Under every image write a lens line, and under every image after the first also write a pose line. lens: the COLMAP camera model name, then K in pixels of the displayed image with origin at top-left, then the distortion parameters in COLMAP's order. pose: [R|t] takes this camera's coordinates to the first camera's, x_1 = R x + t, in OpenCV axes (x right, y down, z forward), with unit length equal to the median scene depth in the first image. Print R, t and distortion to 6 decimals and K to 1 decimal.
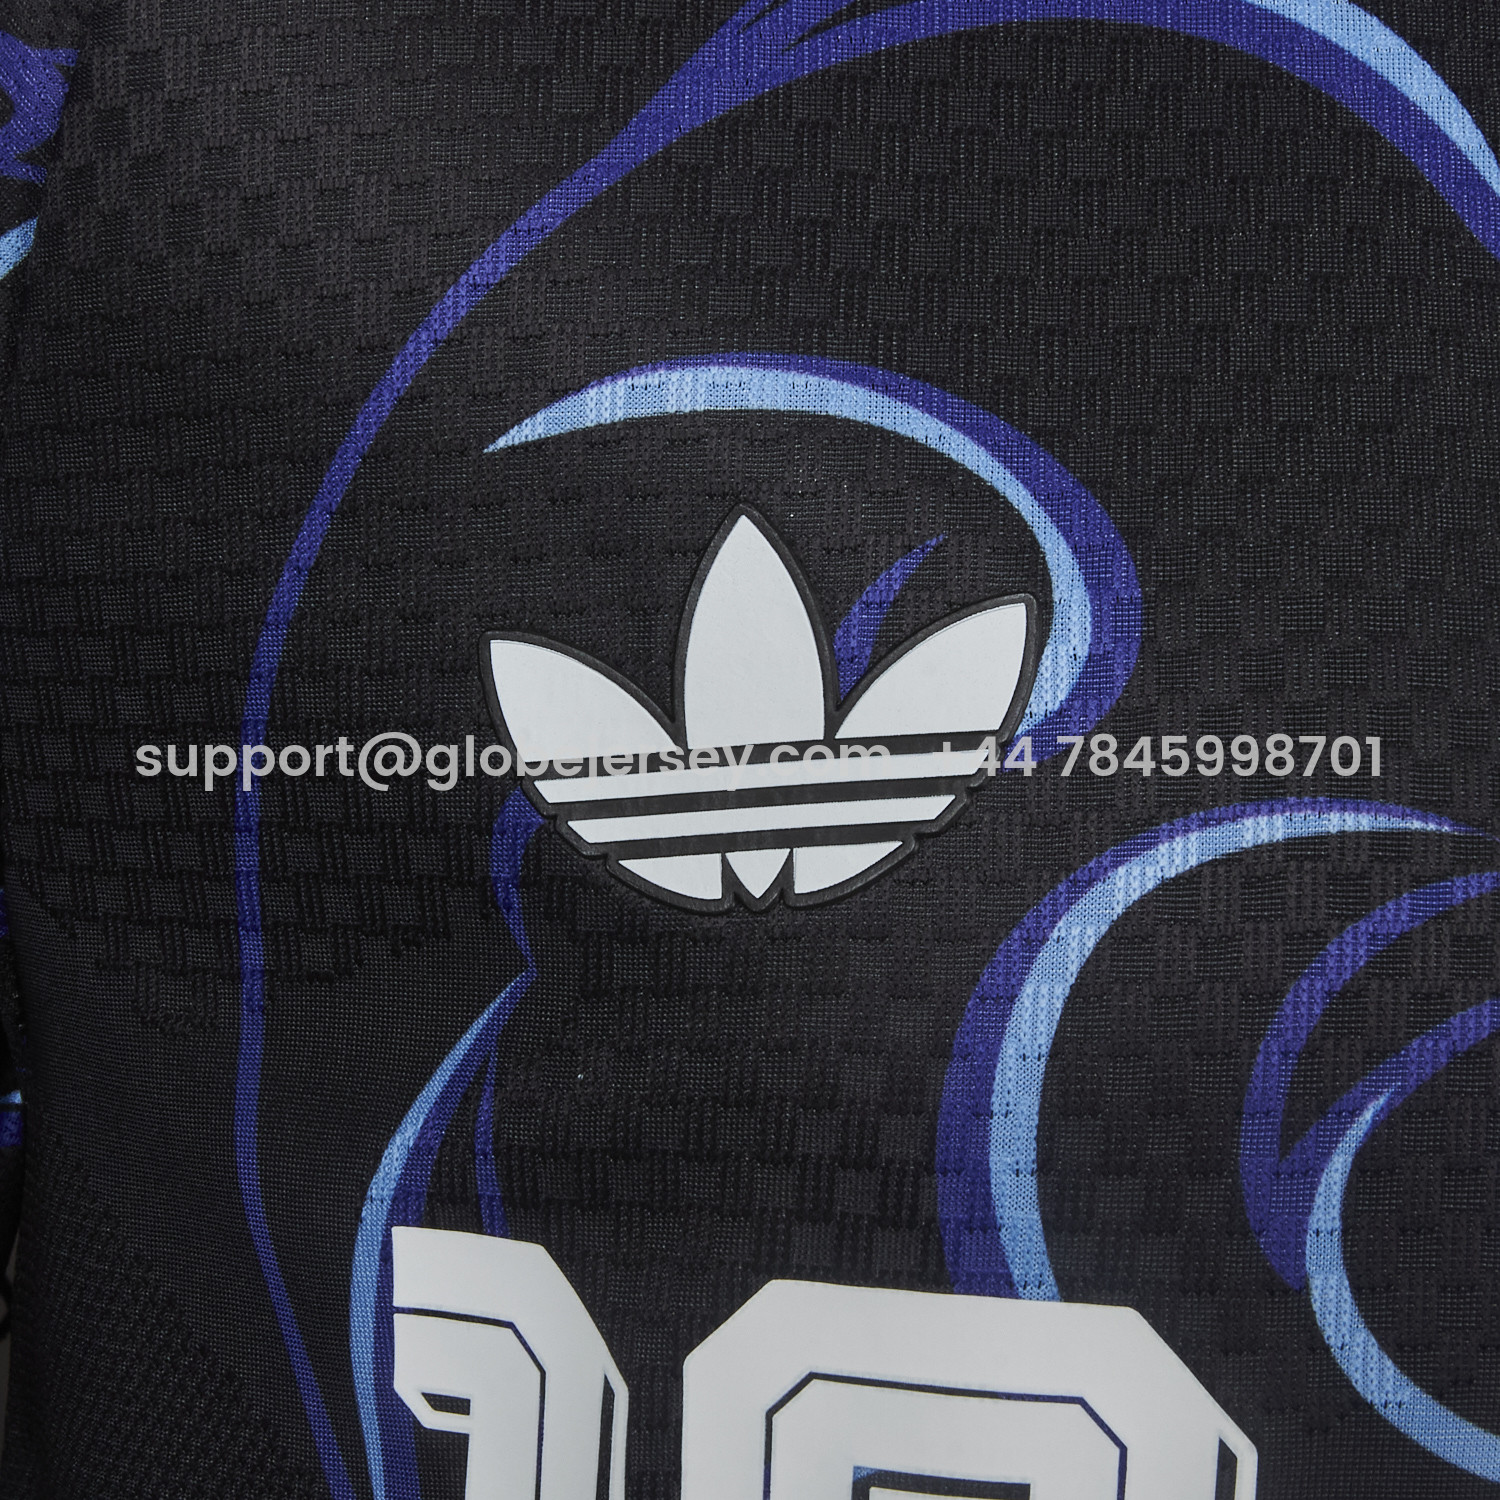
lens RADIAL K [[2881.9, 0, 744.6], [0, 2881.9, 752.5], [0, 0, 1]] dist [-0.115462, 0.000000]
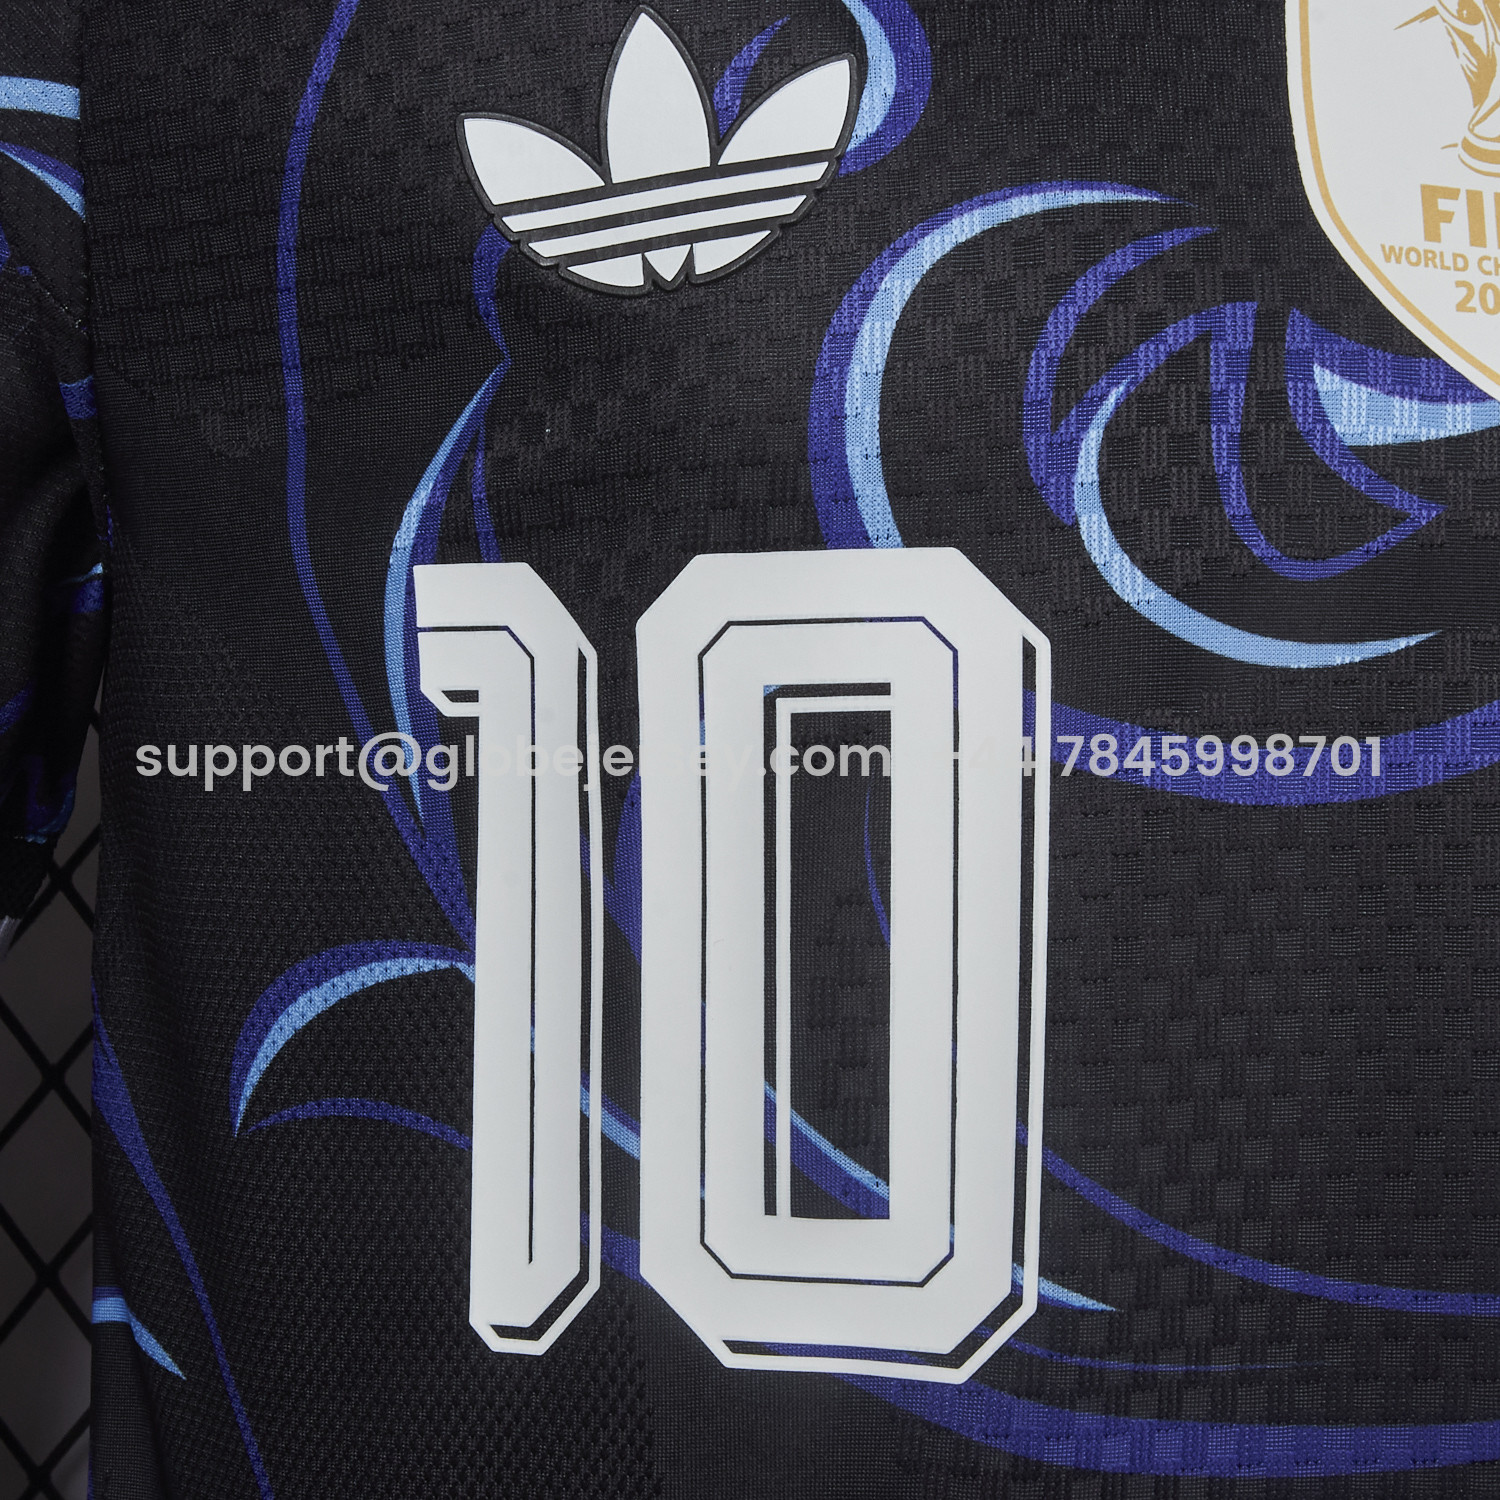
lens RADIAL K [[2881.9, 0, 755.5], [0, 2881.9, 748.2], [0, 0, 1]] dist [-0.115462, 0.000000]
pose [[0.997001, -0.061142, 0.047434, -0.033644], [0.060069, 0.997912, 0.023722, 0.244688], [-0.048785, -0.020801, 0.998593, -0.393075]]
